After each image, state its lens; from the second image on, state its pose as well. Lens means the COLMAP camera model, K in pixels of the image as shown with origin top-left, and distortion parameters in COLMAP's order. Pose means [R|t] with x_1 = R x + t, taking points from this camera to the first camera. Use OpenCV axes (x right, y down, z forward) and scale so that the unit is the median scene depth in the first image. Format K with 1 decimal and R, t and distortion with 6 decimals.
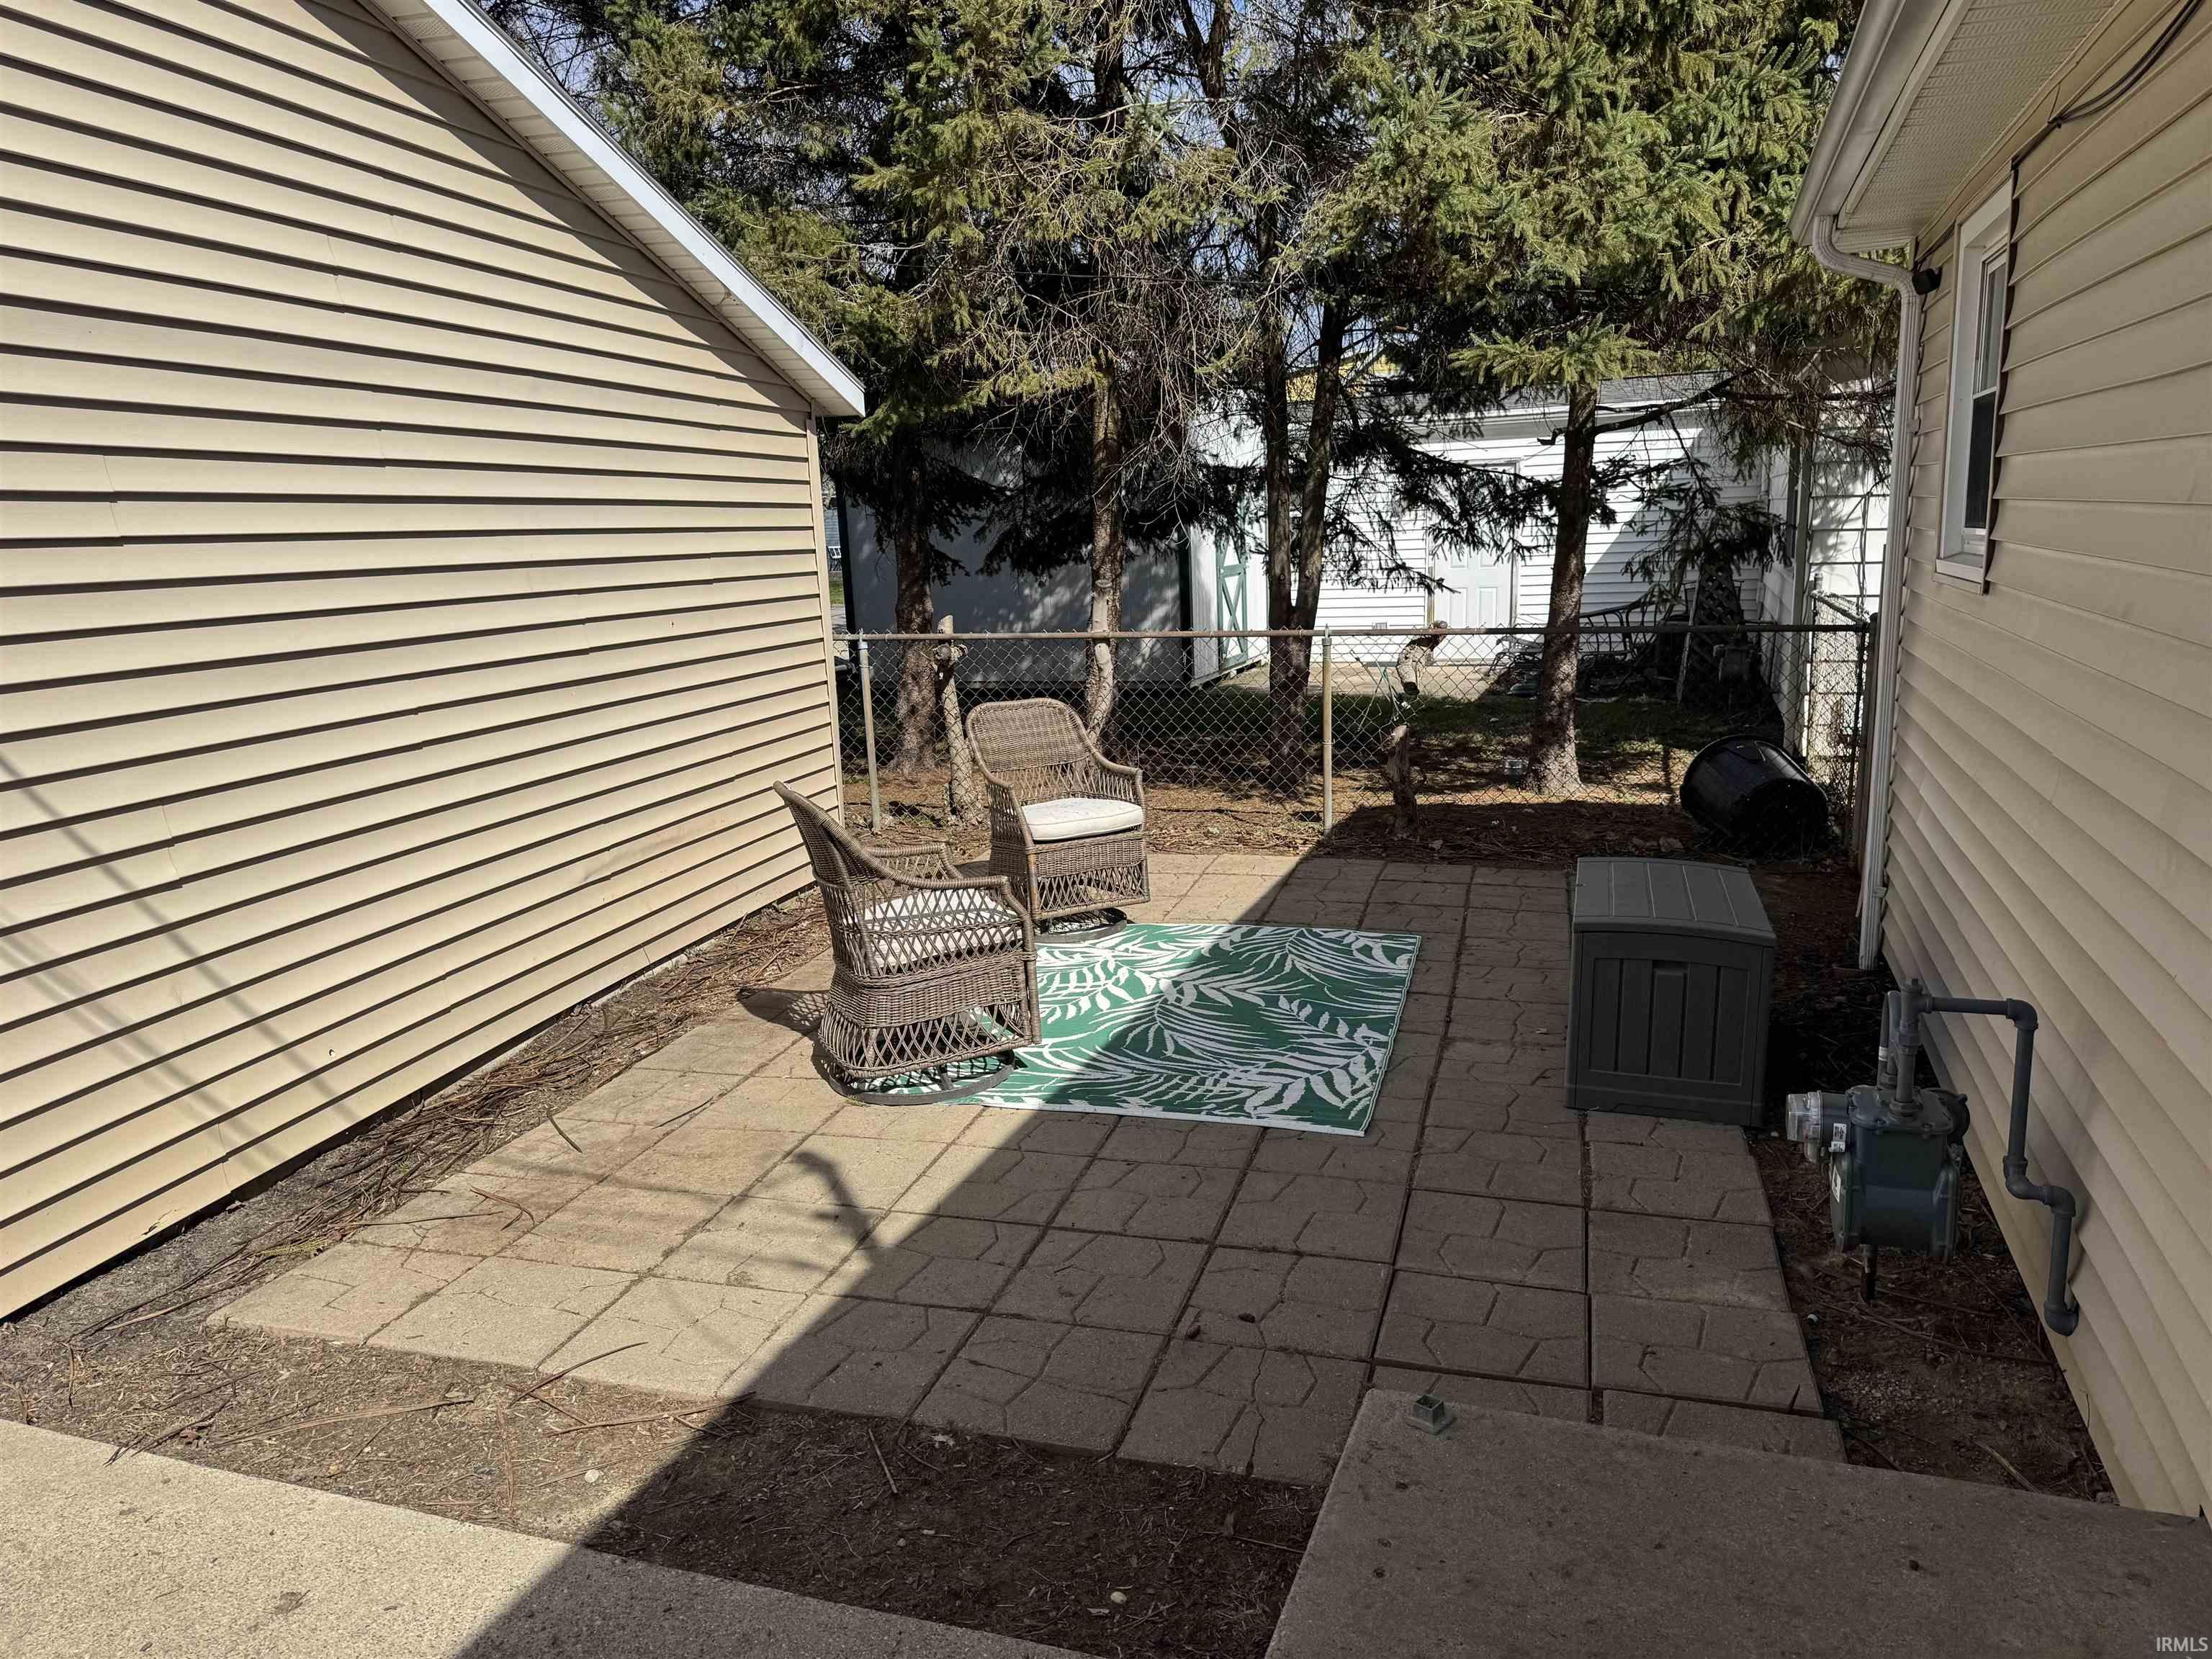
lens RADIAL K [[1550.3, 0, 1106.0], [0, 1550.3, 829.5], [0, 0, 1]] dist [0.076820, -0.078630]
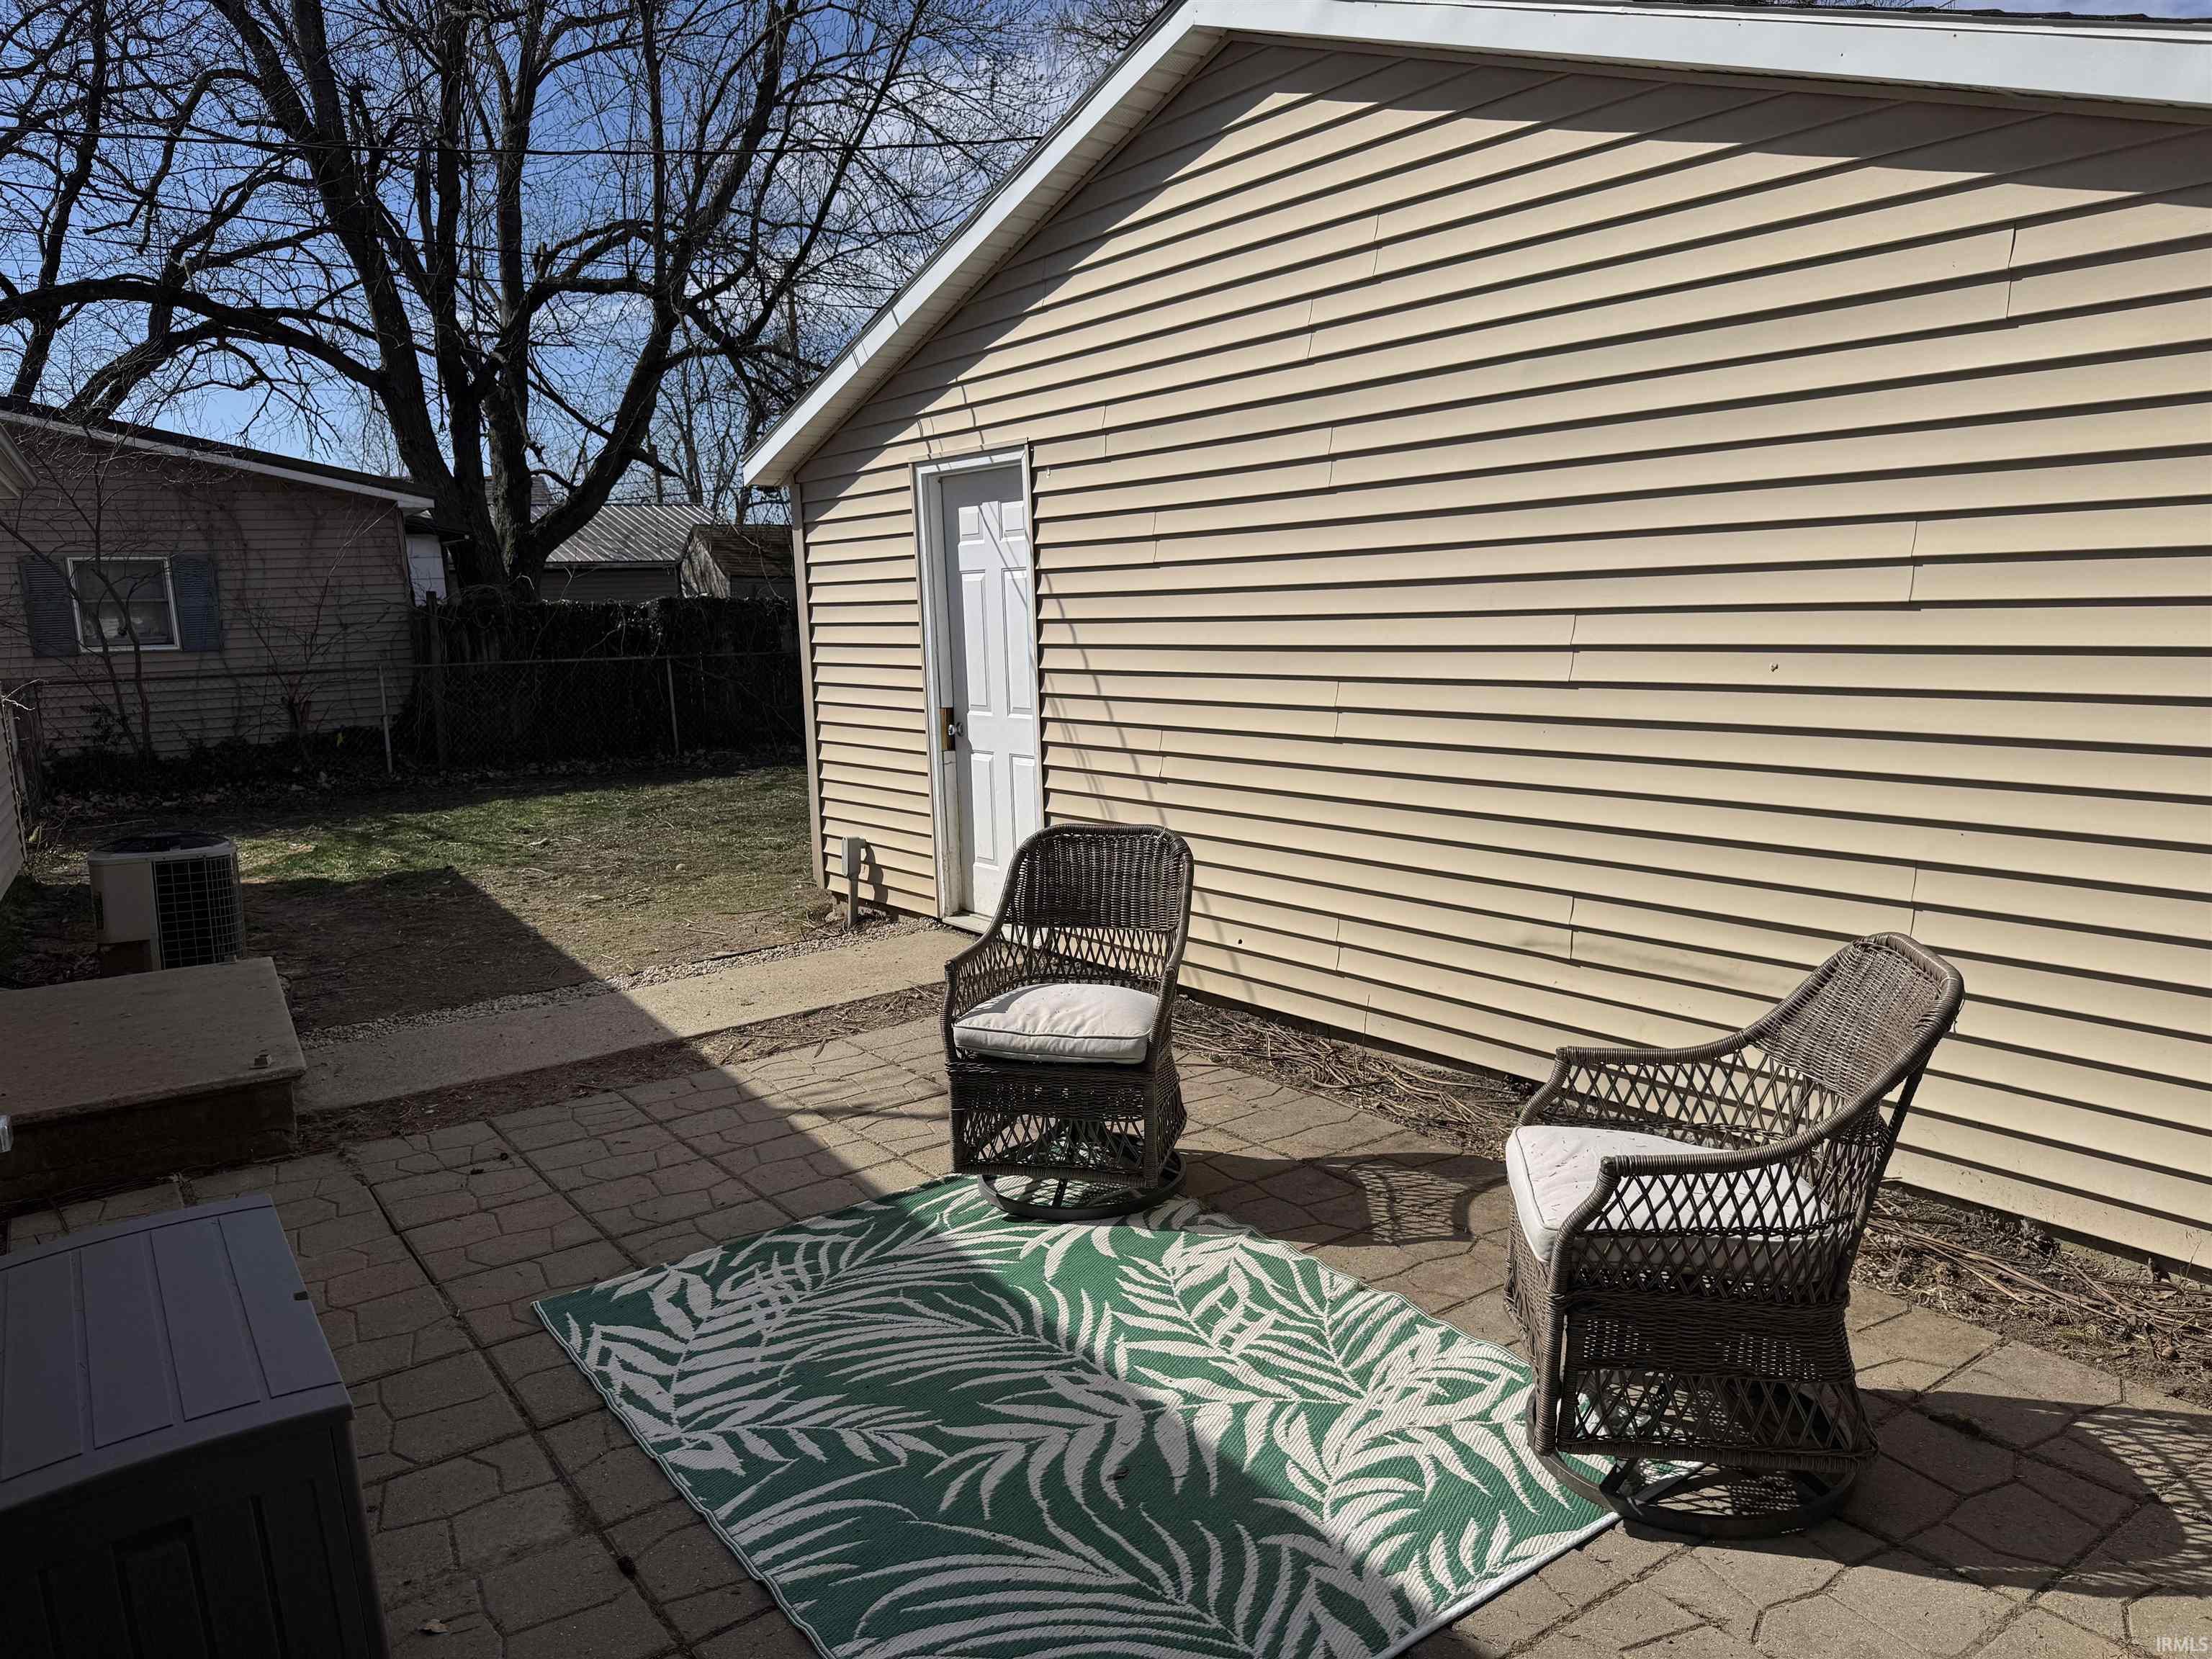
lens RADIAL K [[1550.3, 0, 1106.0], [0, 1550.3, 829.5], [0, 0, 1]] dist [0.076820, -0.078630]
pose [[-0.623846, 0.177241, -0.761184, 0.474256], [-0.087351, 0.952031, 0.293270, -0.272940], [0.776650, 0.249445, -0.578439, 1.374547]]
